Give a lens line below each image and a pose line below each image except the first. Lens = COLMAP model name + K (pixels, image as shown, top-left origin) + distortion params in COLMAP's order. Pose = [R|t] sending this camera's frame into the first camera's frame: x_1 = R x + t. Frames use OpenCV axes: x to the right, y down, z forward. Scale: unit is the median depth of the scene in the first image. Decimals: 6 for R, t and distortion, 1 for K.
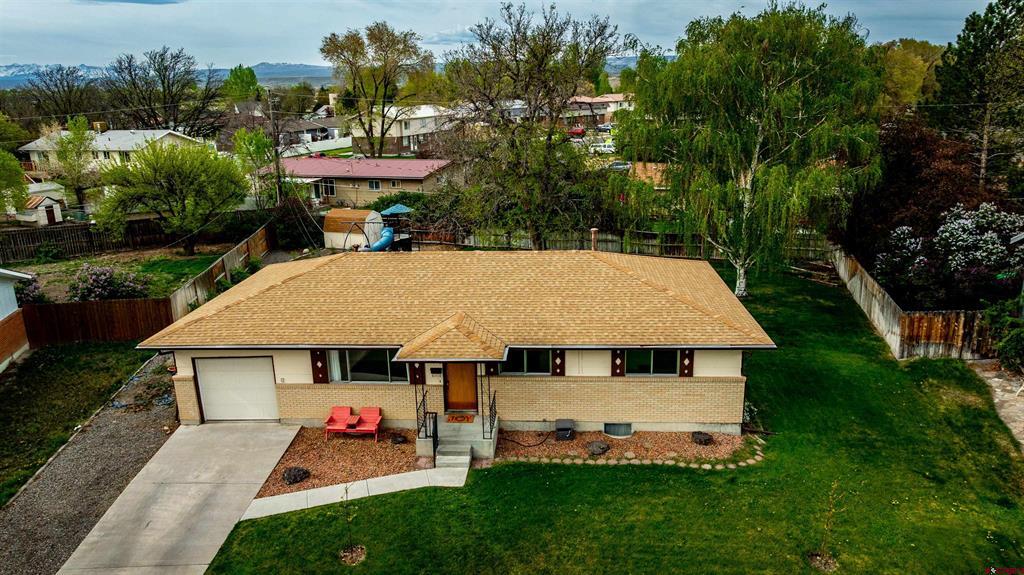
lens RADIAL K [[718.4, 0, 512.9], [0, 718.4, 286.9], [0, 0, 1]] dist [-0.012117, 0.013807]
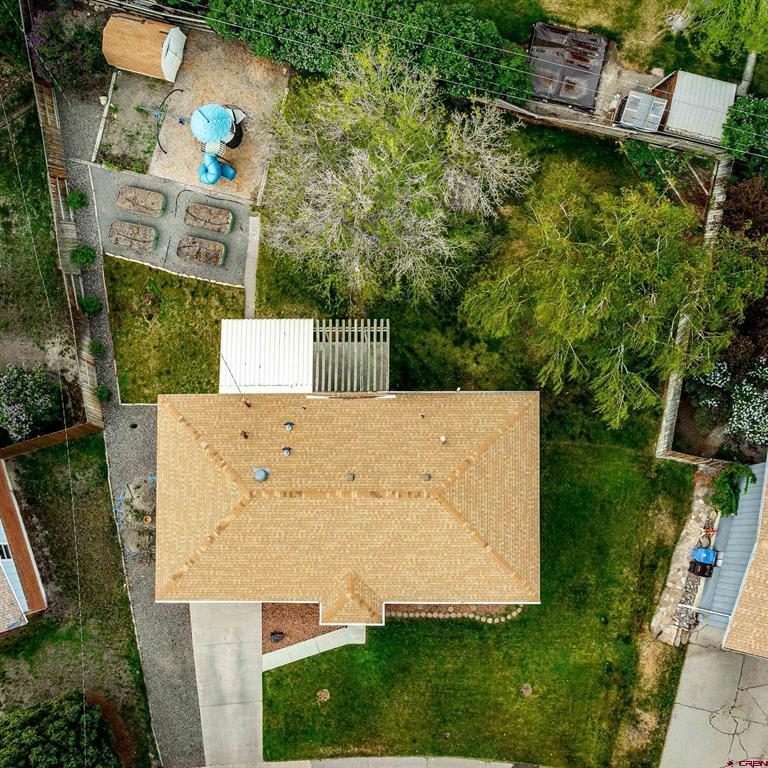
lens RADIAL K [[738.6, 0, 384.4], [0, 738.6, 387.9], [0, 0, 1]] dist [-0.004859, 0.000000]
pose [[0.997764, -0.066573, 0.005976, 0.018456], [0.014207, 0.298580, 0.954279, -1.783828], [-0.065314, -0.952060, 0.298858, 1.000877]]
